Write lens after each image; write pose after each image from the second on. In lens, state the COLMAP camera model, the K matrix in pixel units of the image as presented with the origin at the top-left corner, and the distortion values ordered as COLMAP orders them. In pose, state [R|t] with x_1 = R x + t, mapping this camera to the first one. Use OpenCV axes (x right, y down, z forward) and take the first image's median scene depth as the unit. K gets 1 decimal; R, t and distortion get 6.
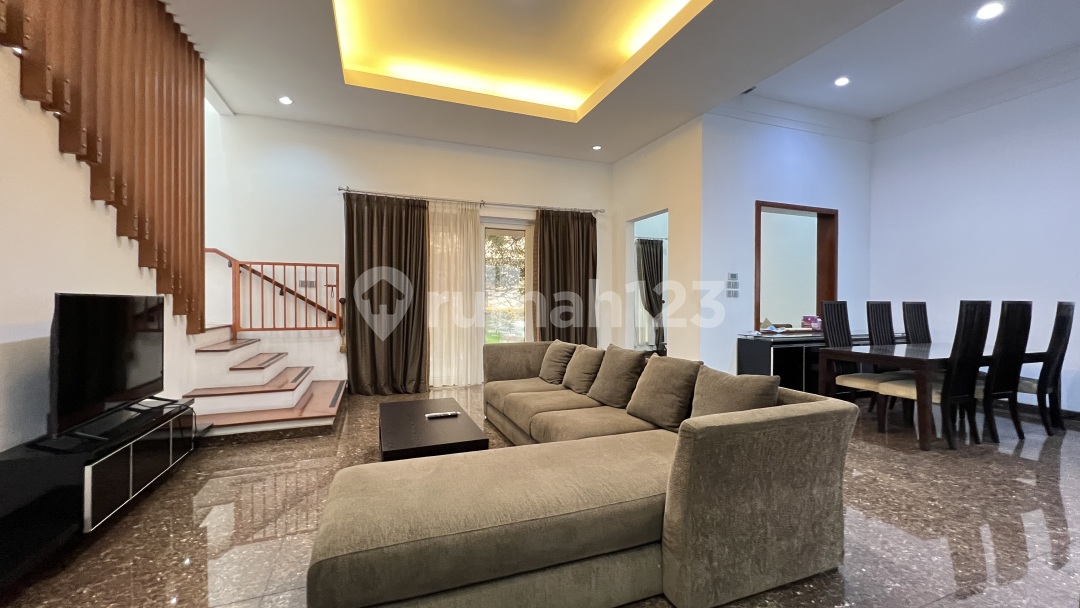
lens RADIAL K [[429.4, 0, 540.0], [0, 429.4, 304.0], [0, 0, 1]] dist [-0.000159, -0.000021]
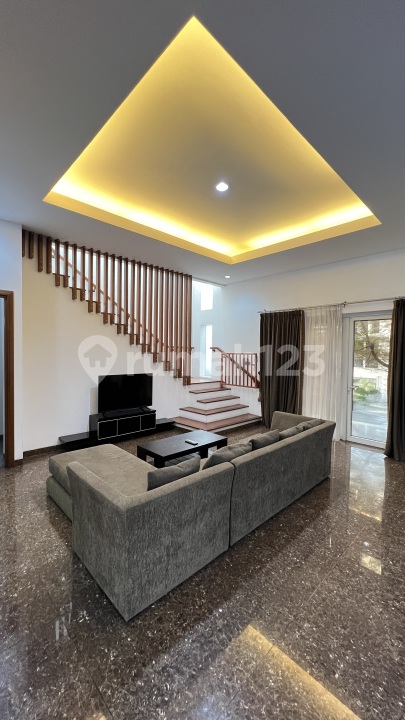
lens RADIAL K [[286.2, 0, 202.5], [0, 286.2, 360.0], [0, 0, 1]] dist [-0.000159, -0.000021]
pose [[0.389062, 0.027270, -0.920808, 0.578966], [-0.017500, 0.999600, 0.022209, -0.087991], [0.921045, 0.007473, 0.389383, 0.309829]]
